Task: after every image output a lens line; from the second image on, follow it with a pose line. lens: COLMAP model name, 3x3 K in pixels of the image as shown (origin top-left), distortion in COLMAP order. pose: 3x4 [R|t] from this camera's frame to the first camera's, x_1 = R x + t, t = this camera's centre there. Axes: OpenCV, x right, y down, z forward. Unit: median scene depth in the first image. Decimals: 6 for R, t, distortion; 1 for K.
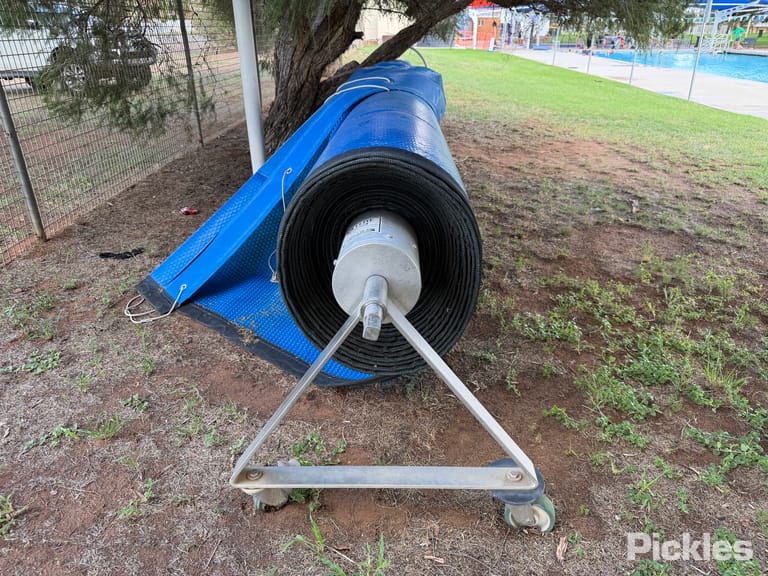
lens RADIAL K [[526.6, 0, 384.0], [0, 526.6, 288.0], [0, 0, 1]] dist [-0.000205, -0.002107]
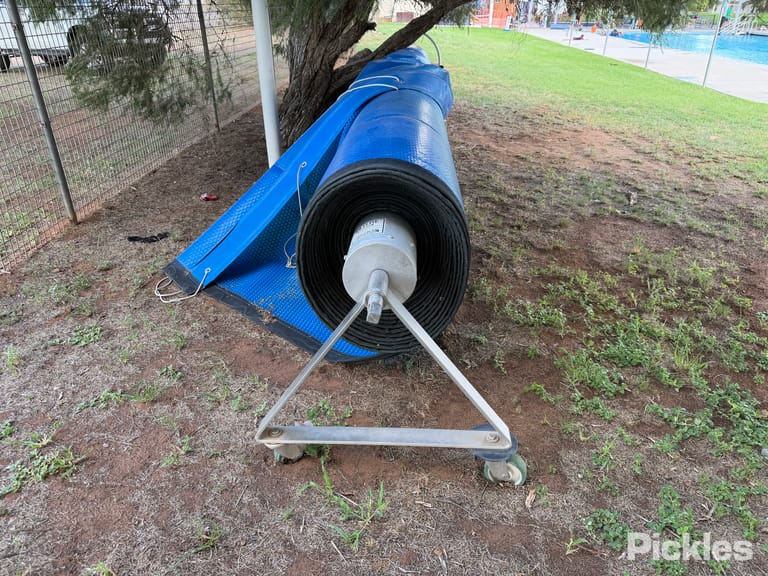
lens RADIAL K [[526.6, 0, 384.0], [0, 526.6, 288.0], [0, 0, 1]] dist [-0.000205, -0.002107]
pose [[0.999676, 0.018015, -0.017987, 0.009616], [-0.017358, 0.999200, 0.036039, -0.012810], [0.018621, -0.035715, 0.999189, -0.106085]]
